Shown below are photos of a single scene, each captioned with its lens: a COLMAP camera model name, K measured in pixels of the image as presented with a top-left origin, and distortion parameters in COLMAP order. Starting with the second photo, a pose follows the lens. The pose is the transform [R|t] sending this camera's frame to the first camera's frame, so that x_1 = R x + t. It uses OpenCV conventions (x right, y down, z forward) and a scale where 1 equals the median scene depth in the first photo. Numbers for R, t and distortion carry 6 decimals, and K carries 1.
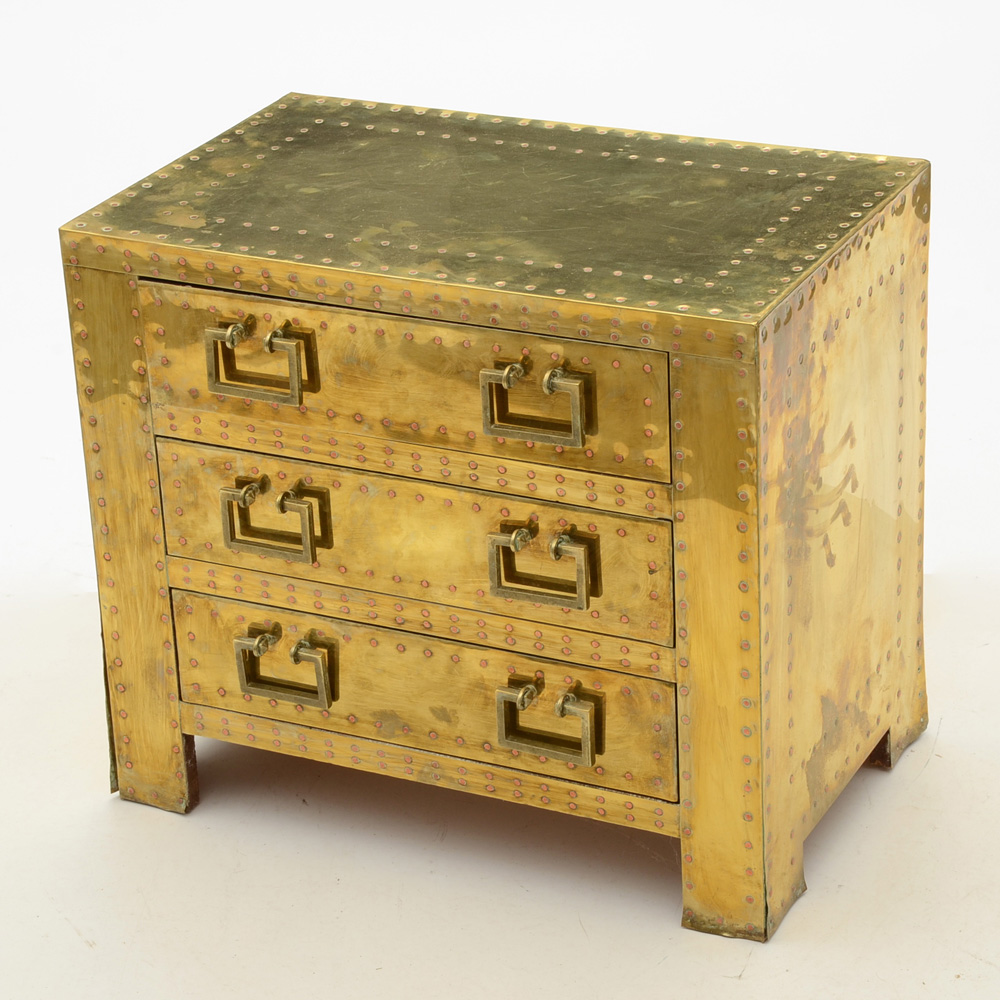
lens RADIAL K [[3100.2, 0, 504.1], [0, 3100.2, 518.9], [0, 0, 1]] dist [0.412214, 0.000000]
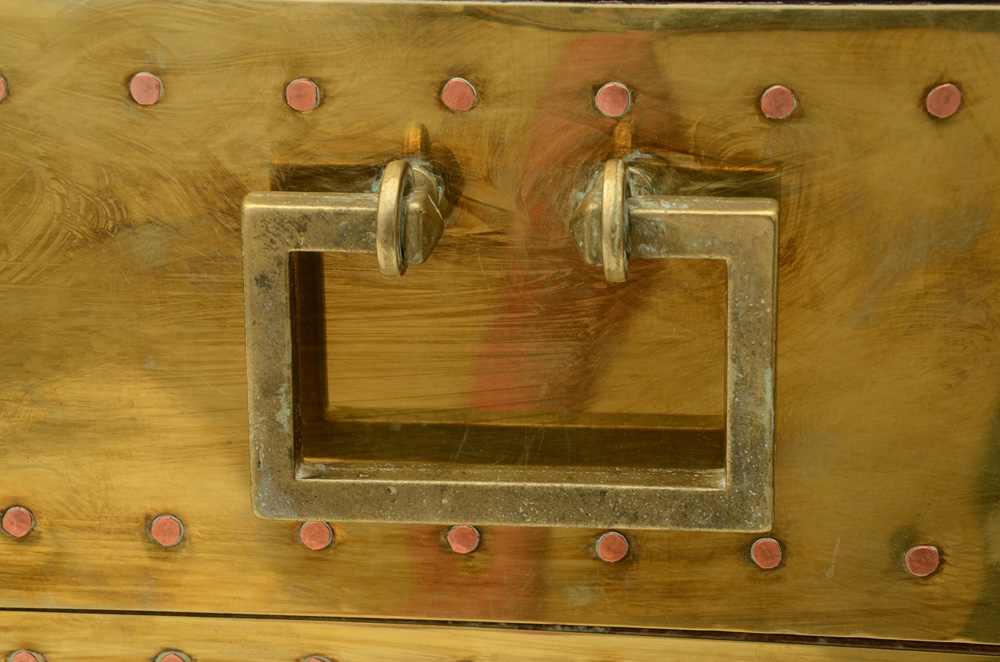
lens RADIAL K [[2657.3, 0, 499.1], [0, 2657.3, 331.7], [0, 0, 1]] dist [0.377749, 0.000000]
pose [[0.939325, -0.072181, 0.335350, -0.049445], [0.110307, 0.989246, -0.096049, -0.019763], [-0.324810, 0.127212, 0.937185, 0.798205]]
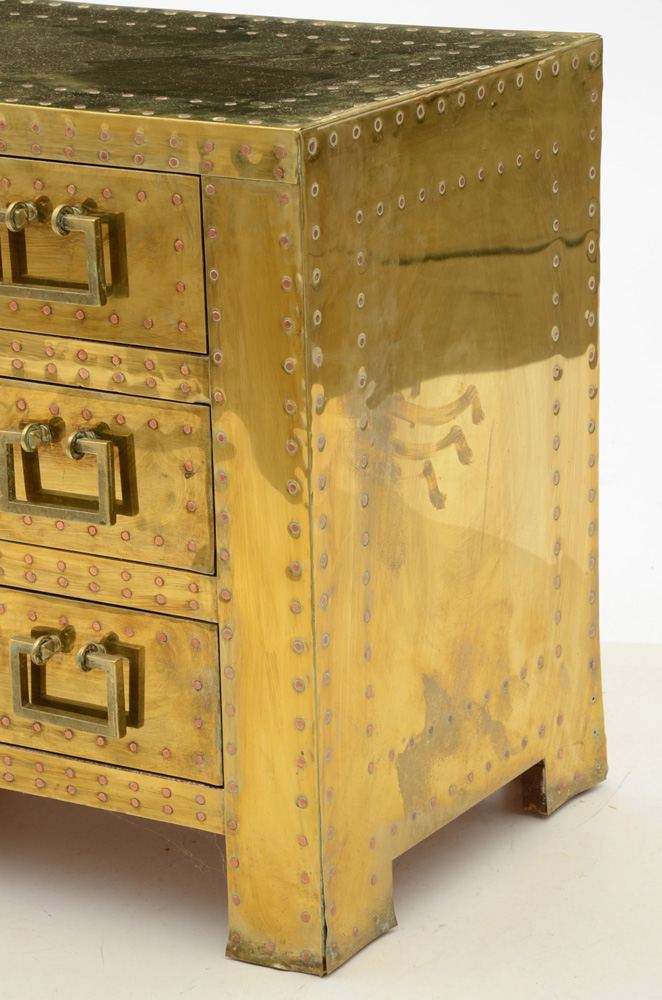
lens RADIAL K [[3123.2, 0, 336.0], [0, 3123.2, 516.5], [0, 0, 1]] dist [0.818327, 0.000000]
pose [[0.995128, 0.046219, -0.087090, 0.150977], [-0.058341, 0.988111, -0.142240, 0.135388], [0.079480, 0.146628, 0.985993, 0.206494]]
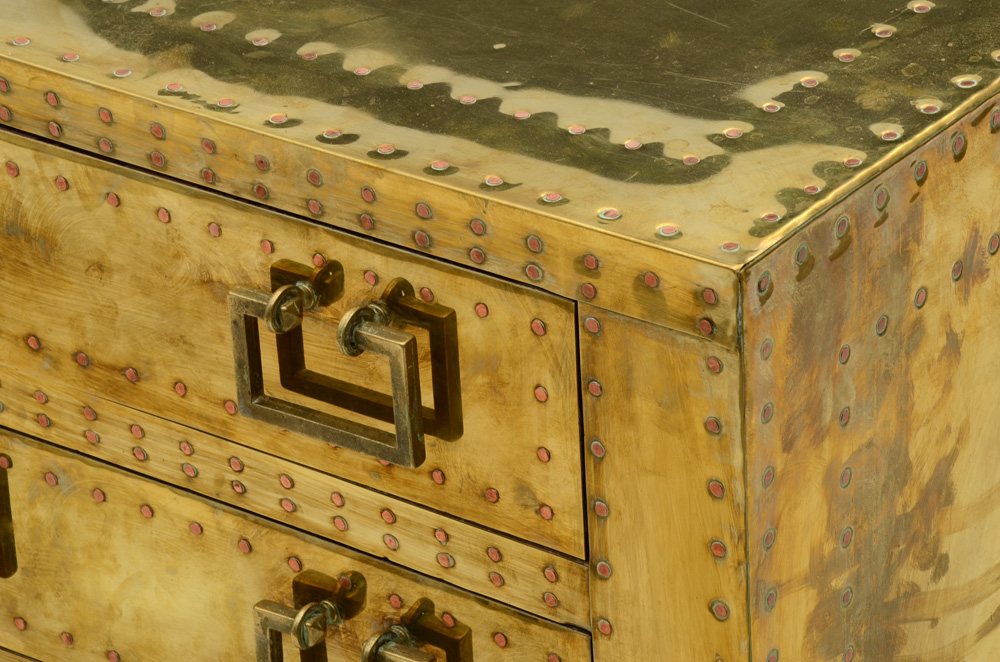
lens RADIAL K [[4229.2, 0, 477.7], [0, 4229.2, 365.0], [0, 0, 1]] dist [1.355433, 0.000000]
pose [[0.982031, 0.087455, -0.167234, 0.138091], [-0.076229, 0.994457, 0.072420, -0.084043], [0.172641, -0.058371, 0.983254, 0.333313]]
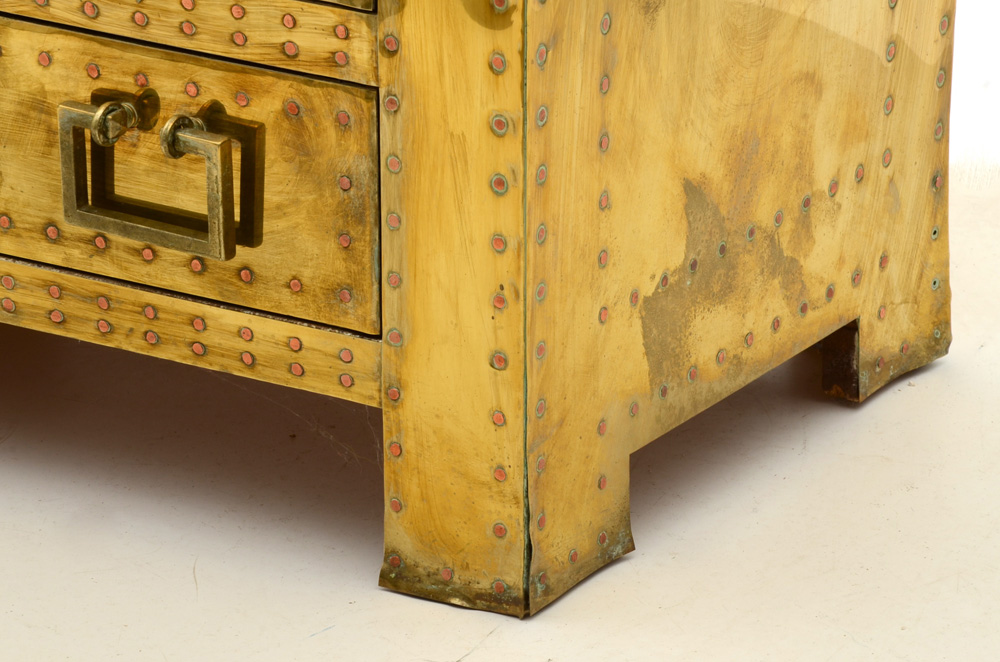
lens RADIAL K [[4229.2, 0, 499.0], [0, 4229.2, 338.3], [0, 0, 1]] dist [1.355433, 0.000000]
pose [[0.993305, 0.076911, -0.086191, 0.137648], [-0.084037, 0.993054, -0.082347, 0.148778], [0.079259, 0.089039, 0.992870, 0.293179]]
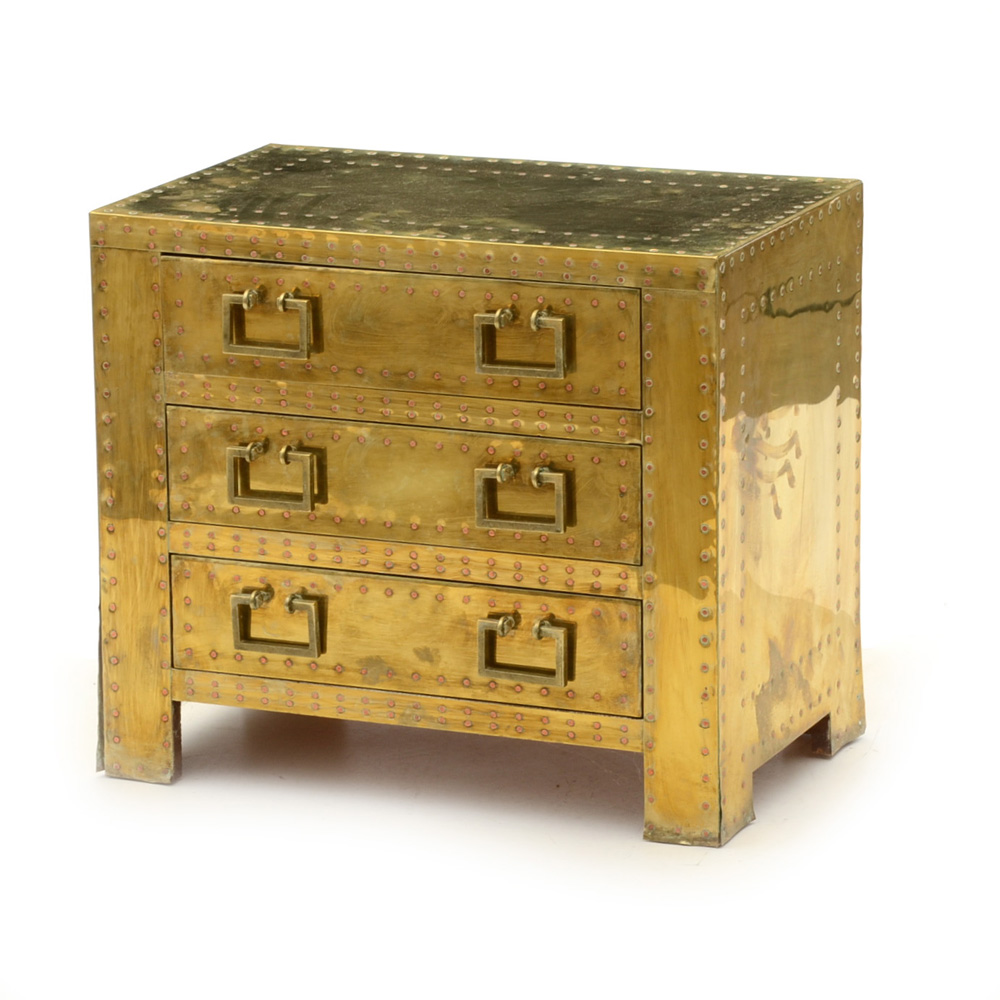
lens RADIAL K [[5059.0, 0, 497.4], [0, 5059.0, 502.3], [0, 0, 1]] dist [0.821717, 0.000000]
pose [[0.998133, 0.018588, 0.058177, -0.102532], [-0.006902, 0.980789, -0.194948, 0.369437], [-0.060683, 0.194182, 0.979087, -0.784928]]
